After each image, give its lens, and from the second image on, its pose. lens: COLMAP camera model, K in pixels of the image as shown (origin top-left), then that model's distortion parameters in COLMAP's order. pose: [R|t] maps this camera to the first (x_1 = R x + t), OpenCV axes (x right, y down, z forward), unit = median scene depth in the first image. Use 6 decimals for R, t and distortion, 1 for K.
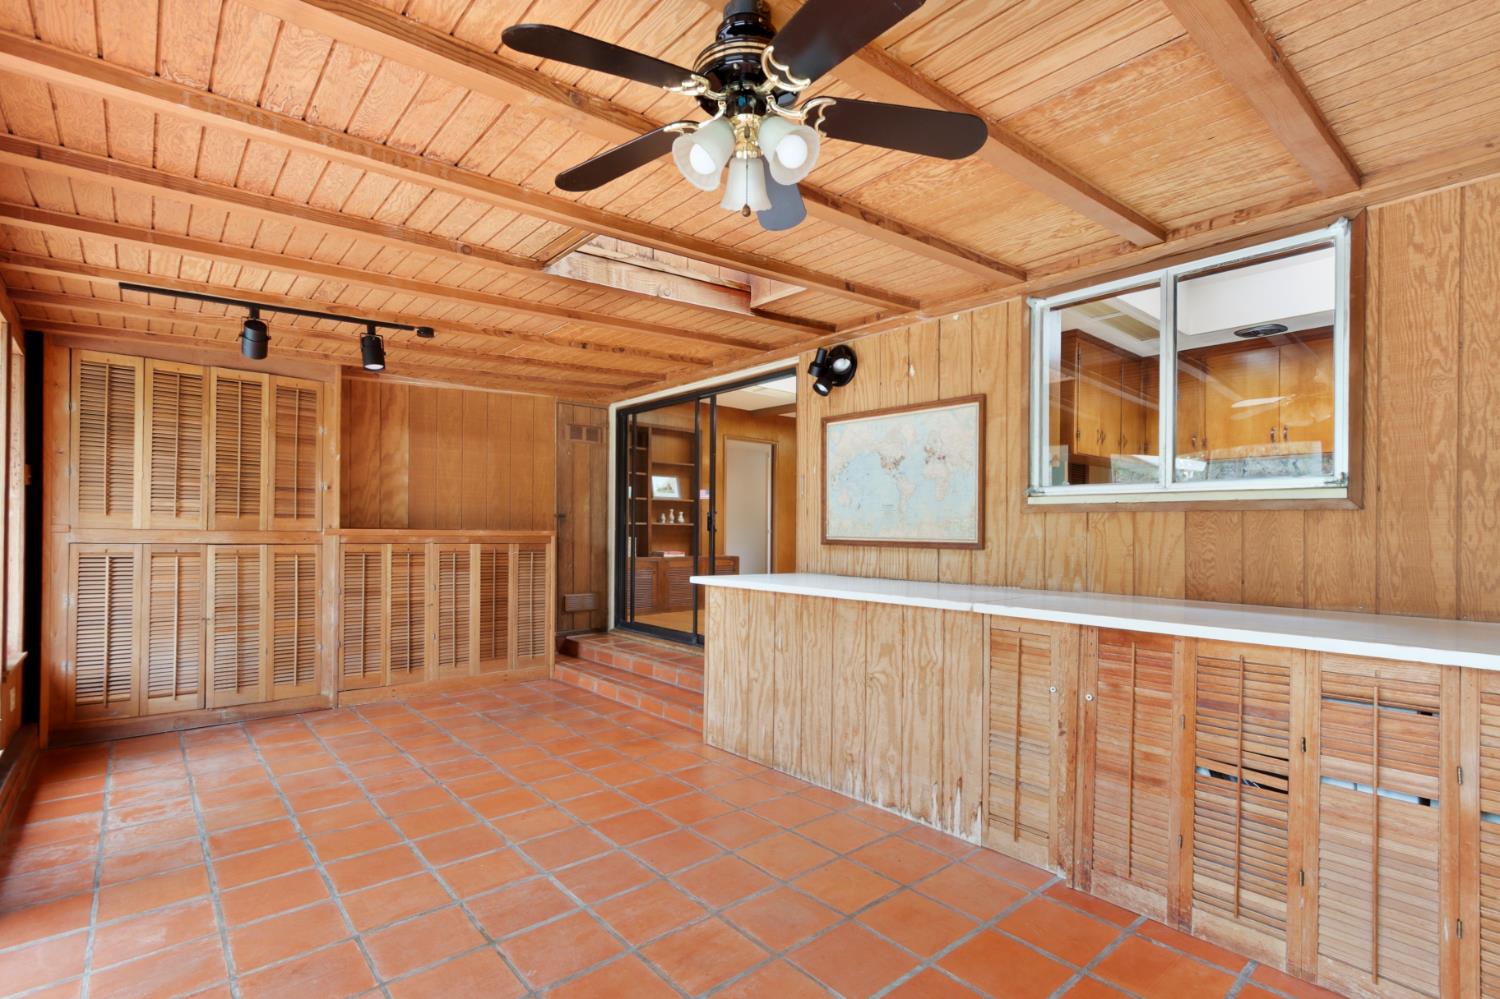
lens RADIAL K [[724.0, 0, 760.3], [0, 724.0, 523.4], [0, 0, 1]] dist [-0.001372, 0.001469]
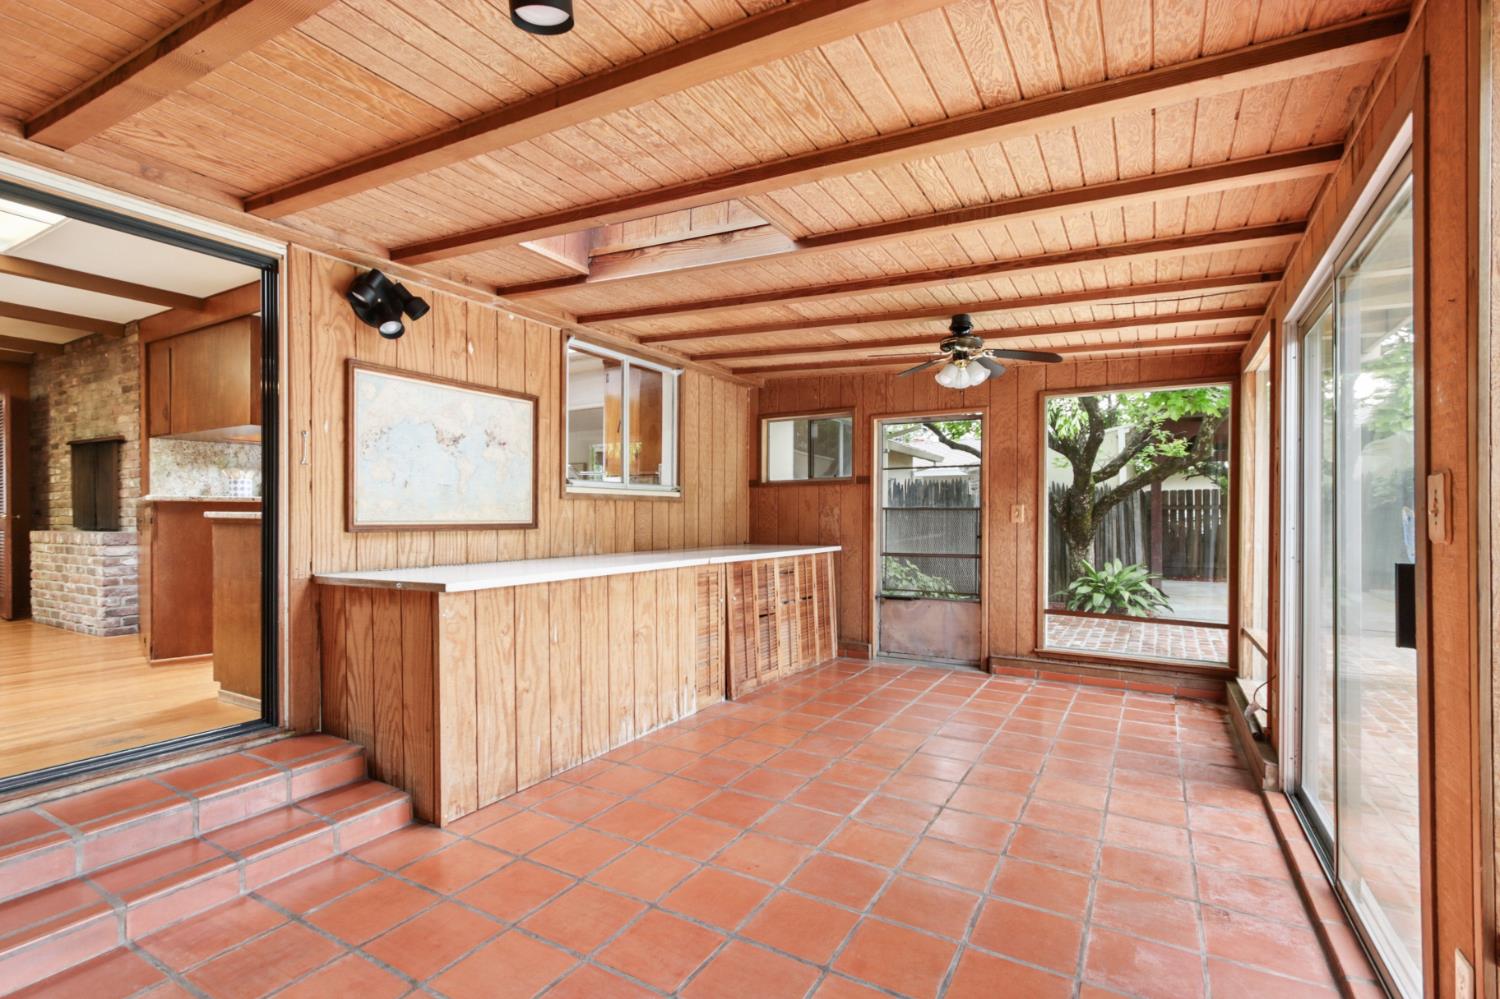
lens RADIAL K [[724.0, 0, 752.3], [0, 724.0, 509.4], [0, 0, 1]] dist [-0.001372, 0.001469]
pose [[-0.342829, -0.001702, 0.939396, -0.935122], [-0.011832, 0.999927, -0.002506, 0.003595], [-0.939323, -0.011974, -0.342824, 1.096814]]
